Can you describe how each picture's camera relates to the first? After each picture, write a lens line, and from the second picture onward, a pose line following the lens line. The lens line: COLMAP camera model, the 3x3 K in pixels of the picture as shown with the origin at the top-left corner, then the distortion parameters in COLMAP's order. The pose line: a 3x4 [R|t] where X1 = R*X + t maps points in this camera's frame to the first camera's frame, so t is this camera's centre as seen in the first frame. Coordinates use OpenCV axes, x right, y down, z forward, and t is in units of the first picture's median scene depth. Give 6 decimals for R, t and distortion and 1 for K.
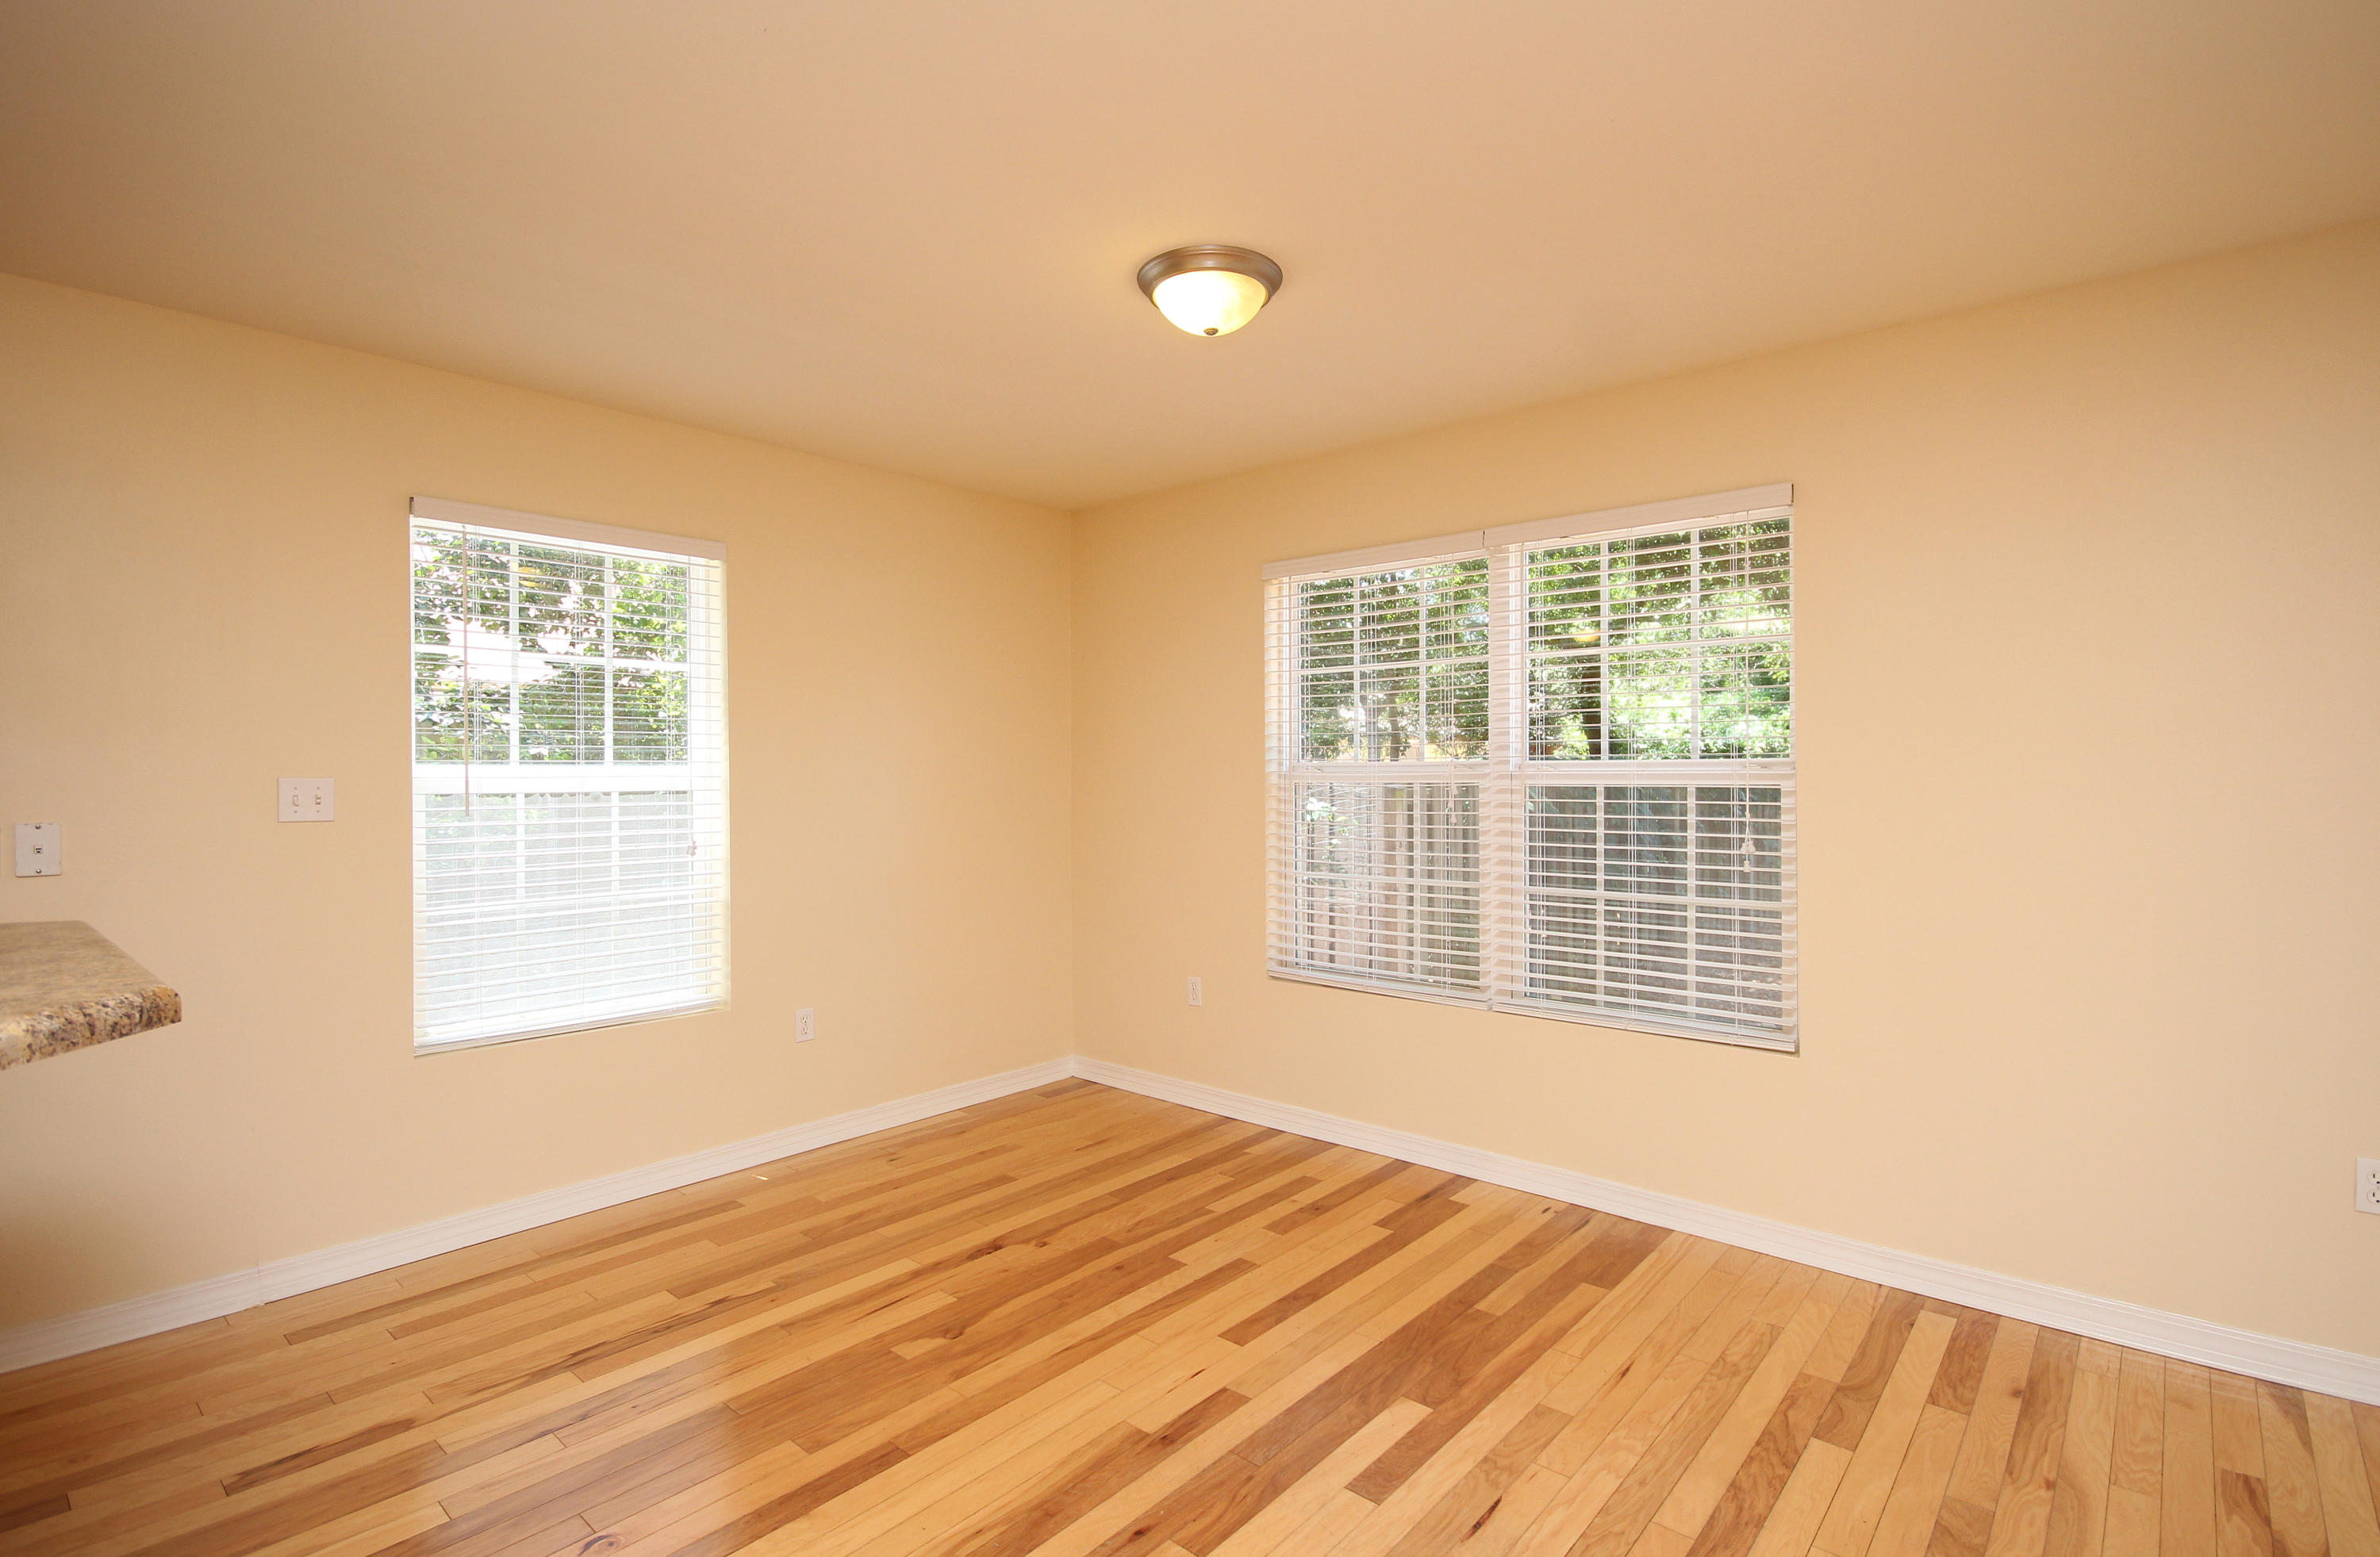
lens RADIAL K [[1116.4, 0, 1212.3], [0, 1116.4, 781.3], [0, 0, 1]] dist [0.001231, 0.000292]
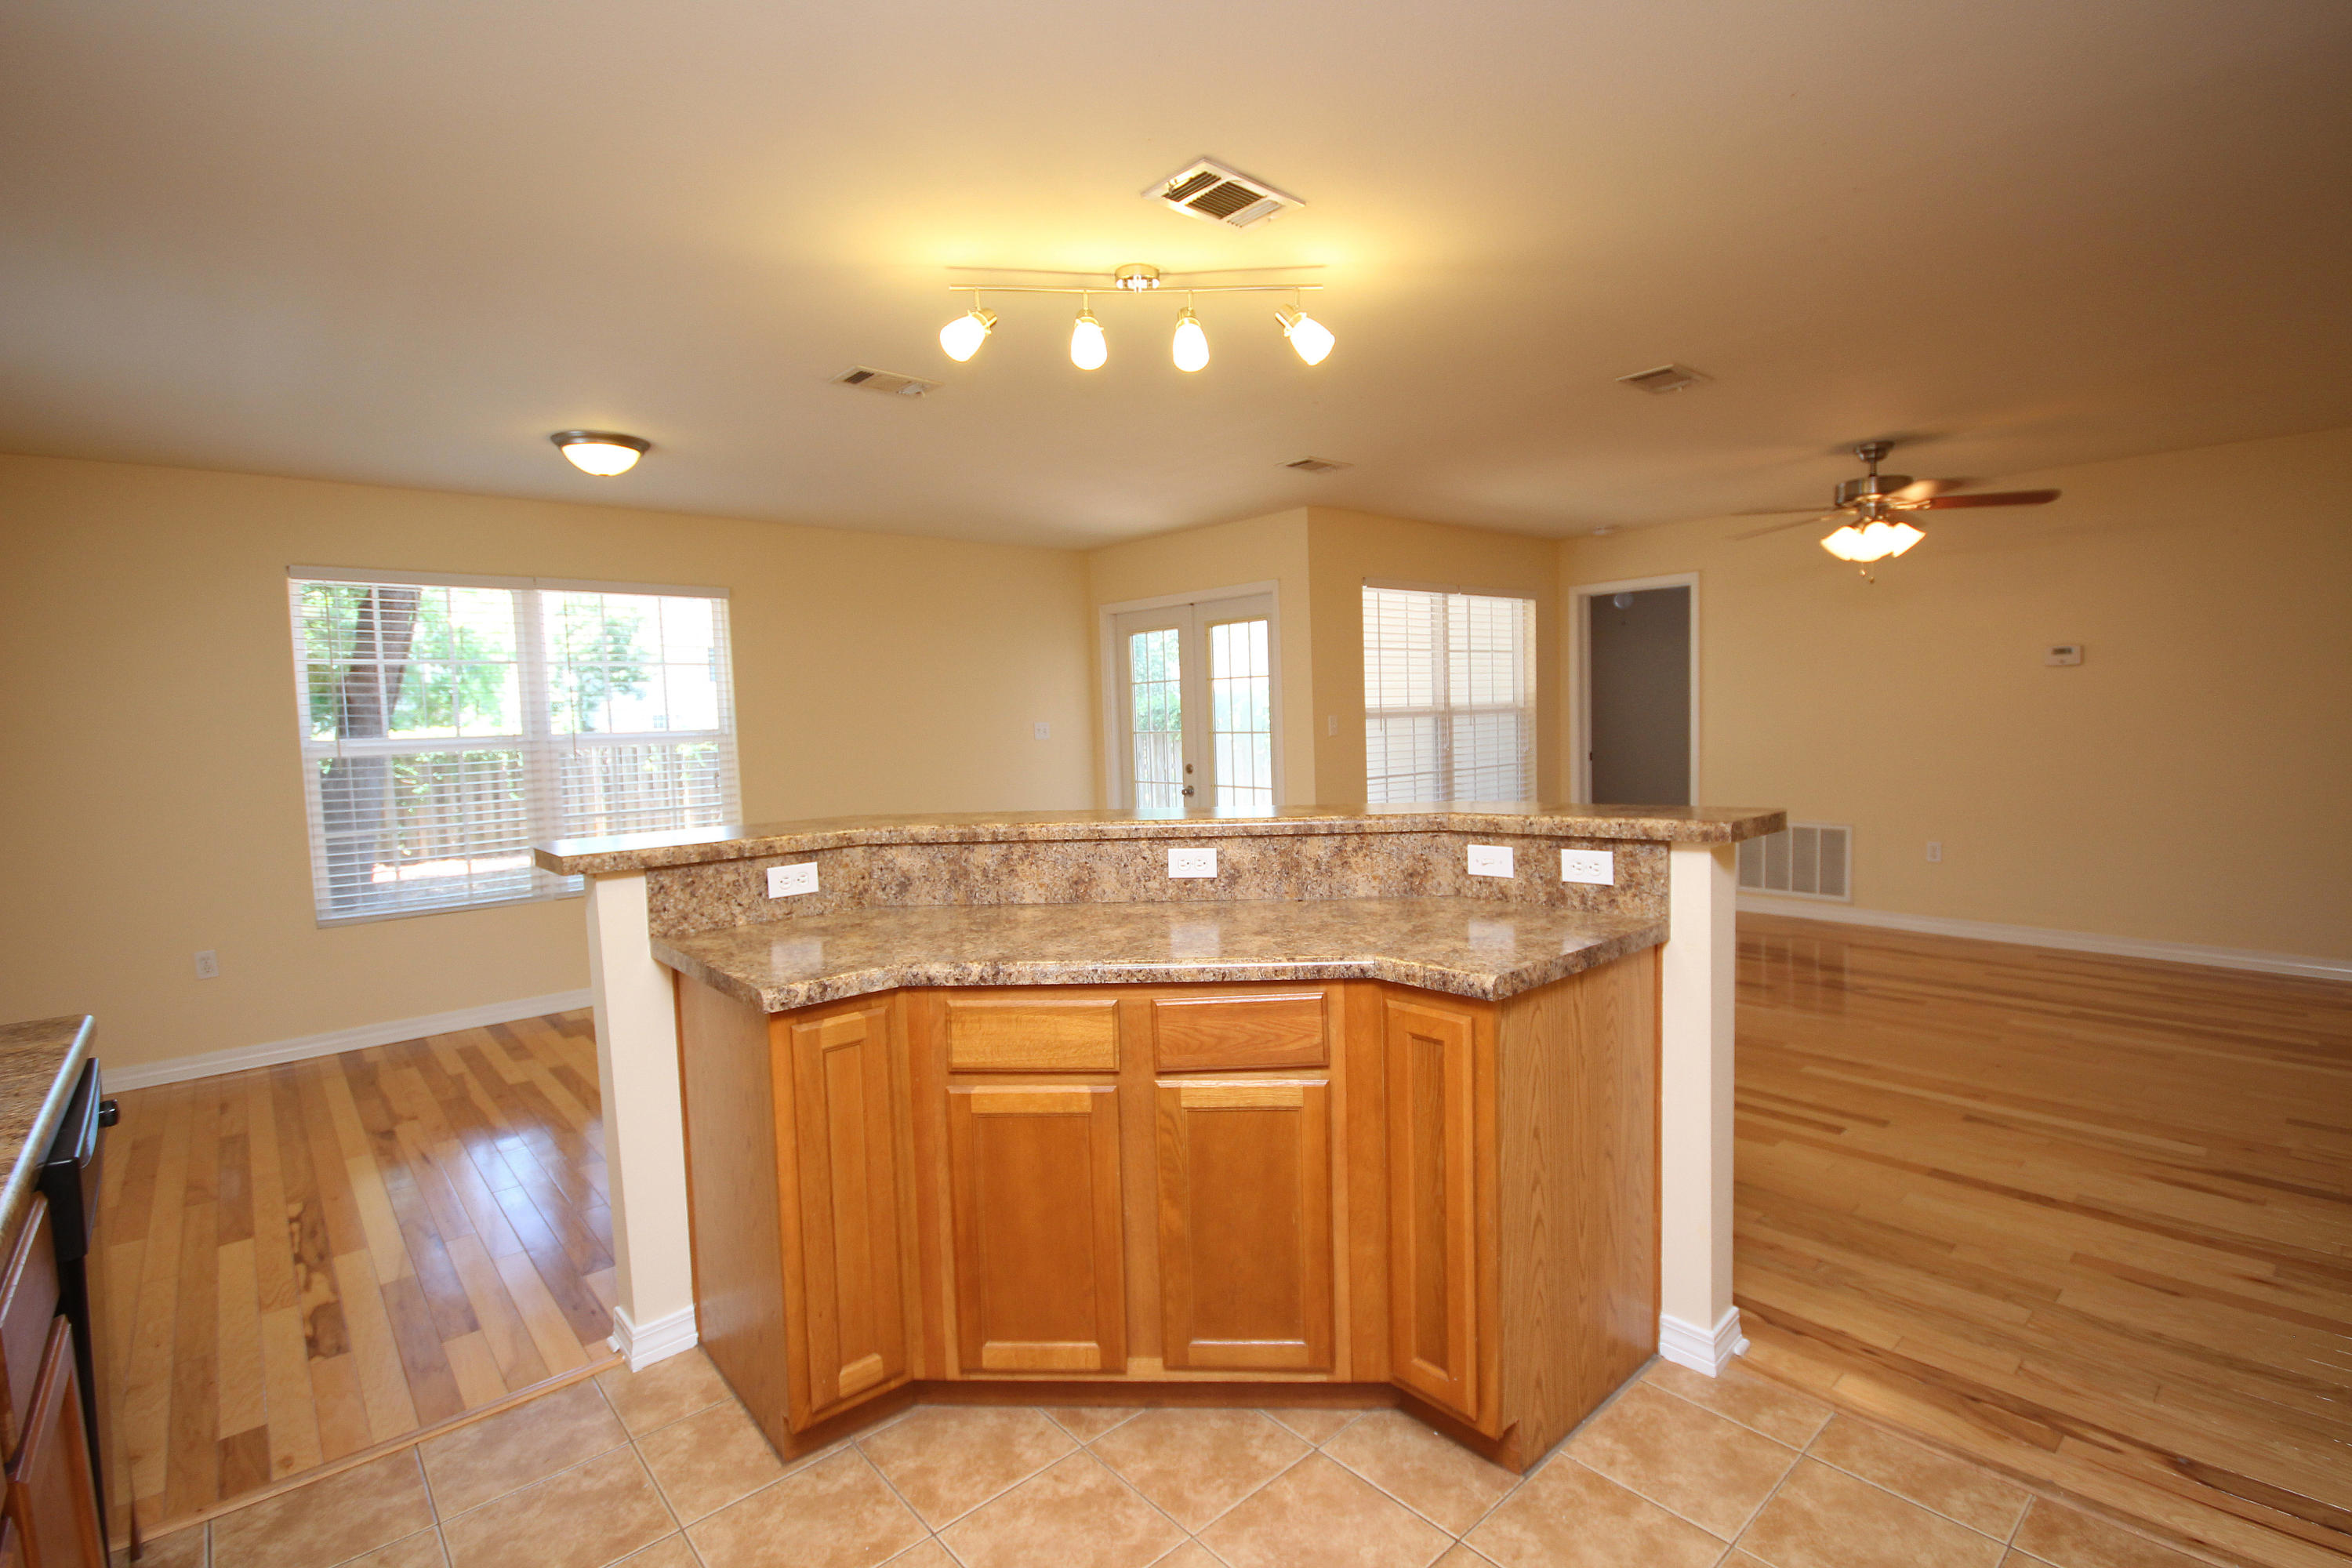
lens RADIAL K [[1096.7, 0, 1181.2], [0, 1096.7, 780.0], [0, 0, 1]] dist [-0.017719, -0.000936]
pose [[0.140365, -0.063312, 0.988074, -1.431892], [0.040024, 0.997501, 0.058230, -0.006498], [-0.989291, 0.031373, 0.142548, -0.061771]]
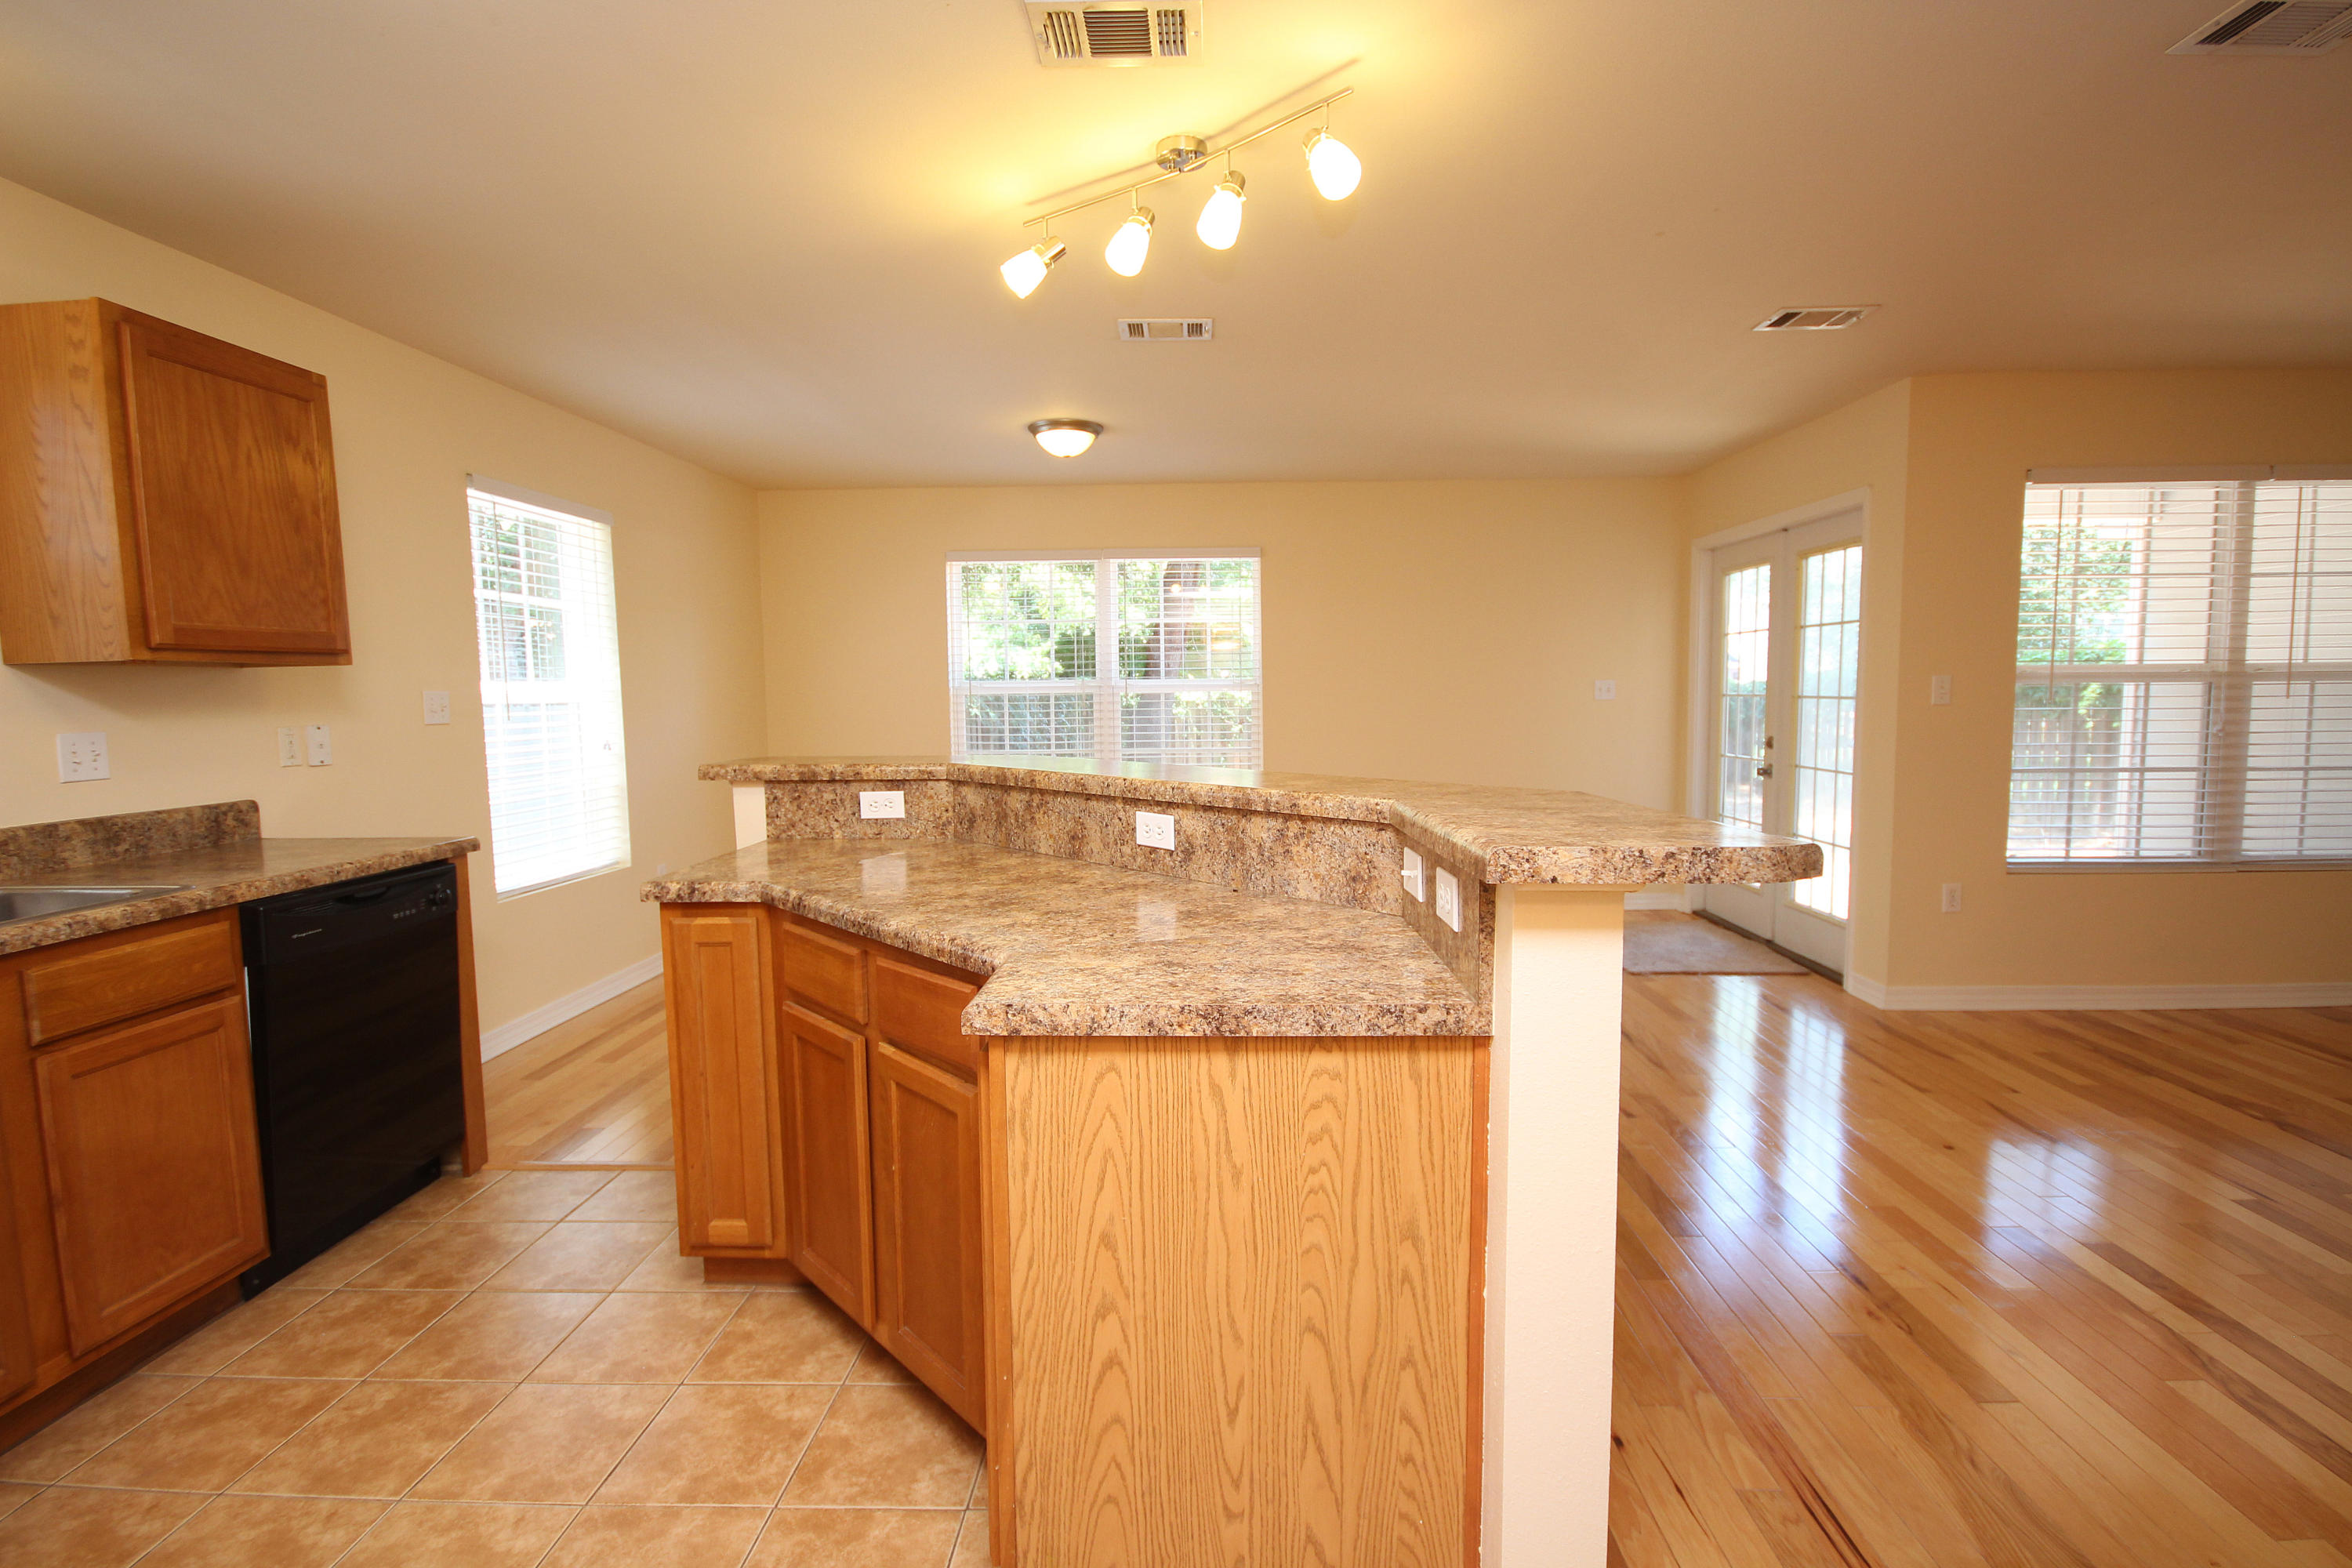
lens RADIAL K [[1078.7, 0, 1191.7], [0, 1078.7, 780.9], [0, 0, 1]] dist [0.011119, -0.012641]
pose [[0.782366, -0.058554, 0.620060, -0.976702], [0.015089, 0.997061, 0.075116, 0.022644], [-0.622636, -0.049412, 0.780950, -0.593264]]
